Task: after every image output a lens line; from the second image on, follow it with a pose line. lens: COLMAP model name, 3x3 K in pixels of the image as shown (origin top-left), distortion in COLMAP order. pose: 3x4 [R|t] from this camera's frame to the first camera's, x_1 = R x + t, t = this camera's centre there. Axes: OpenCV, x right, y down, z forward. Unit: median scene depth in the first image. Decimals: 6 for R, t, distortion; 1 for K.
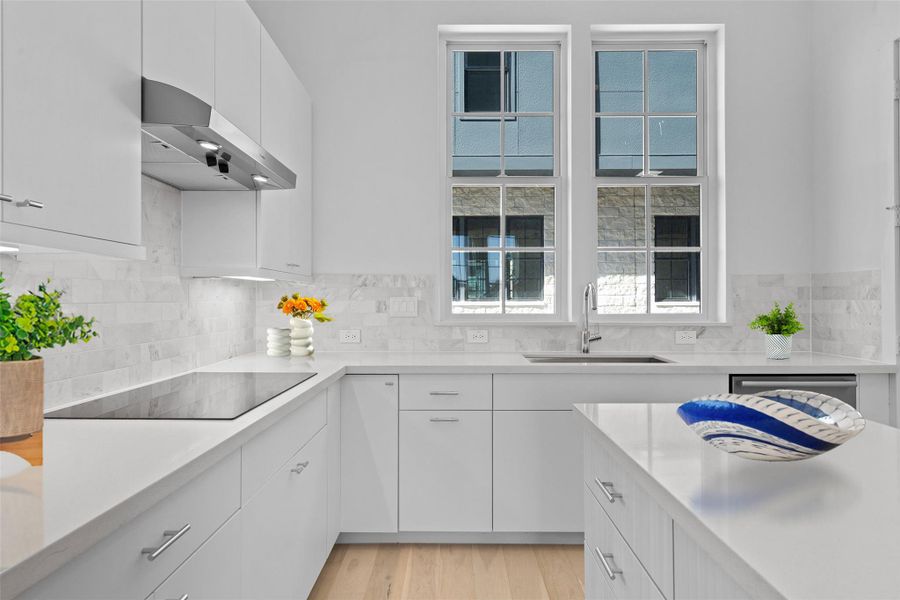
lens RADIAL K [[552.0, 0, 443.4], [0, 552.0, 297.6], [0, 0, 1]] dist [0.001902, 0.000281]
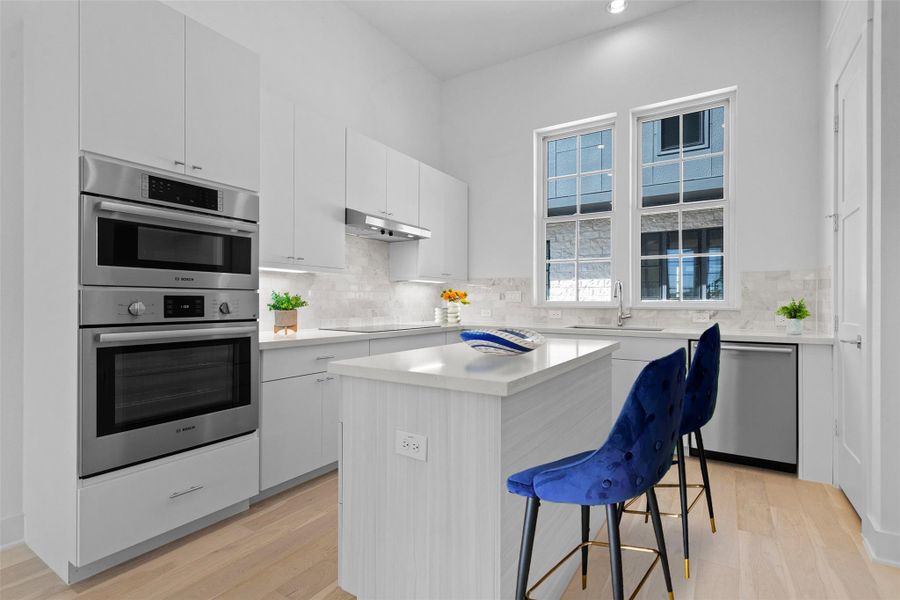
lens RADIAL K [[419.2, 0, 450.0], [0, 419.2, 300.0], [0, 0, 1]] dist [-0.001206, -0.000360]
pose [[0.848068, 0.002974, -0.529878, 0.464269], [-0.002230, 0.999995, 0.002042, 0.026030], [0.529882, -0.000550, 0.848071, -0.231501]]
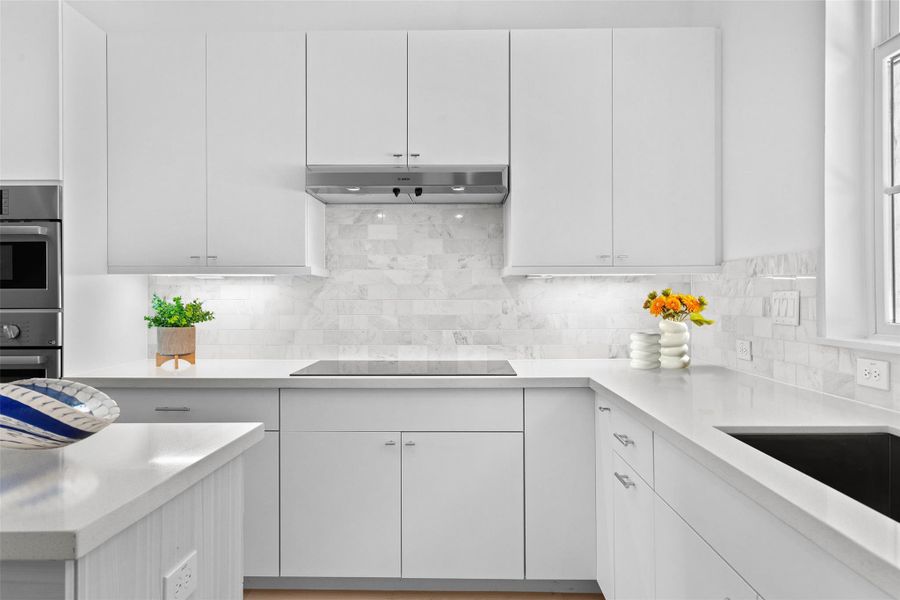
lens RADIAL K [[601.0, 0, 444.3], [0, 601.0, 298.3], [0, 0, 1]] dist [0.005433, 0.002592]
pose [[-0.017111, -0.001567, -0.999852, 0.585158], [0.006356, 0.999978, -0.001676, 0.005154], [0.999833, -0.006384, -0.017101, 0.653552]]
